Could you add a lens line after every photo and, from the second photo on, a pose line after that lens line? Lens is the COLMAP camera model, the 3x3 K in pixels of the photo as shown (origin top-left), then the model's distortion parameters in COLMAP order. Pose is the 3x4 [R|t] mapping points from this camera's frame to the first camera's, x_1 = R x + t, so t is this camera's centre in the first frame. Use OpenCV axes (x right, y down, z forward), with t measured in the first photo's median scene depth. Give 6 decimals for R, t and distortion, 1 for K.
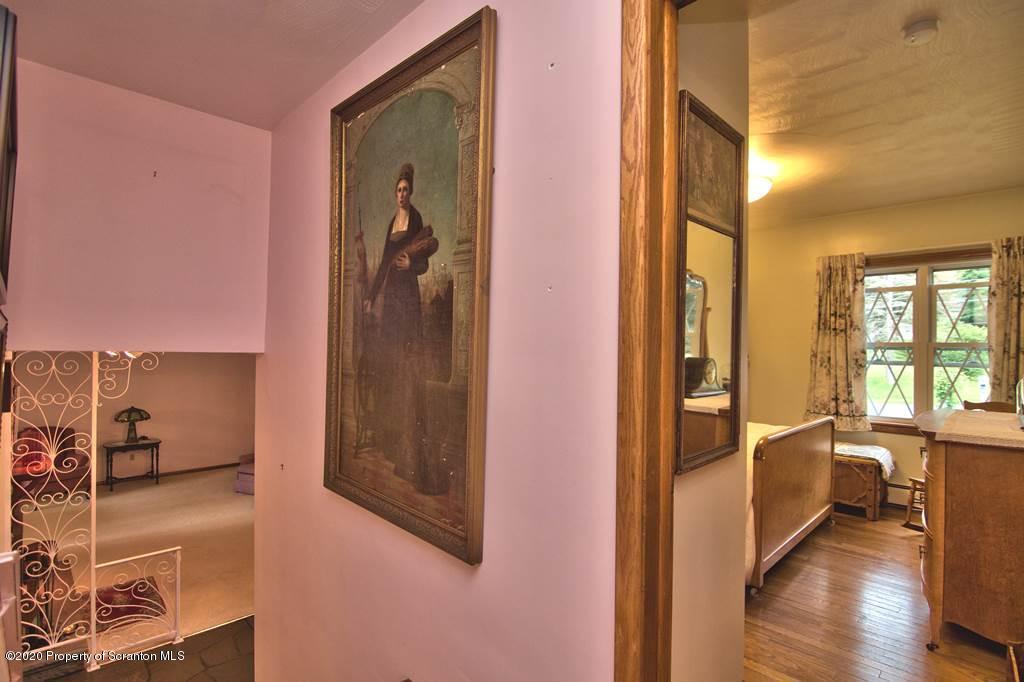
lens RADIAL K [[492.2, 0, 507.6], [0, 492.2, 346.9], [0, 0, 1]] dist [-0.009918, -0.007850]
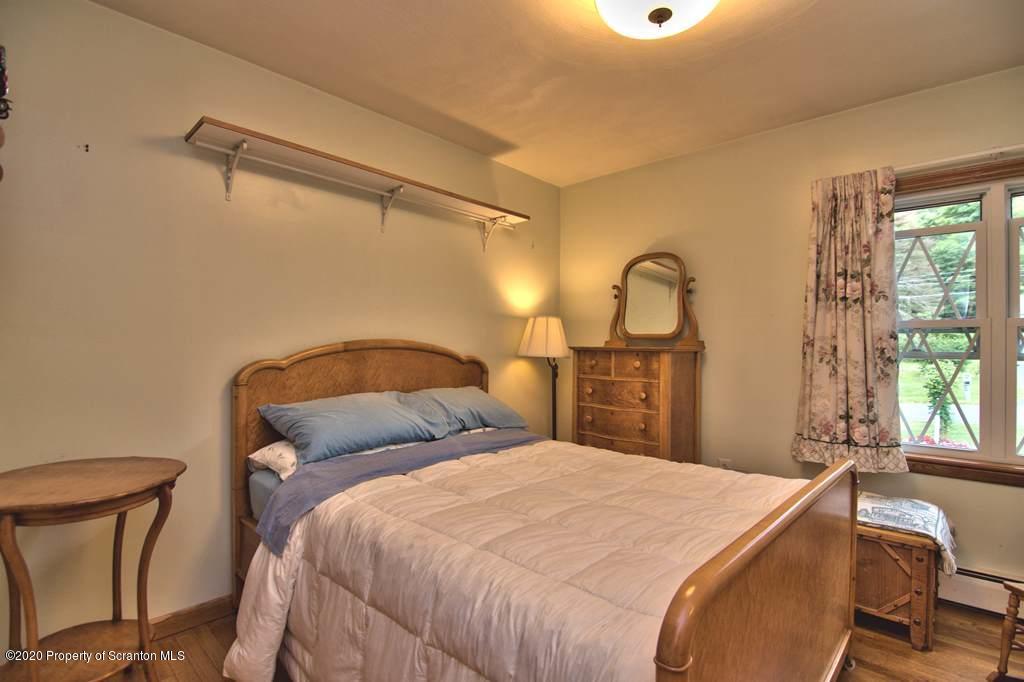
lens RADIAL K [[492.2, 0, 508.6], [0, 492.2, 347.1], [0, 0, 1]] dist [-0.009918, -0.007850]
pose [[0.999257, -0.003971, 0.038343, 0.243298], [0.003882, 0.999990, 0.002407, 0.019691], [-0.038352, -0.002257, 0.999262, 0.429670]]
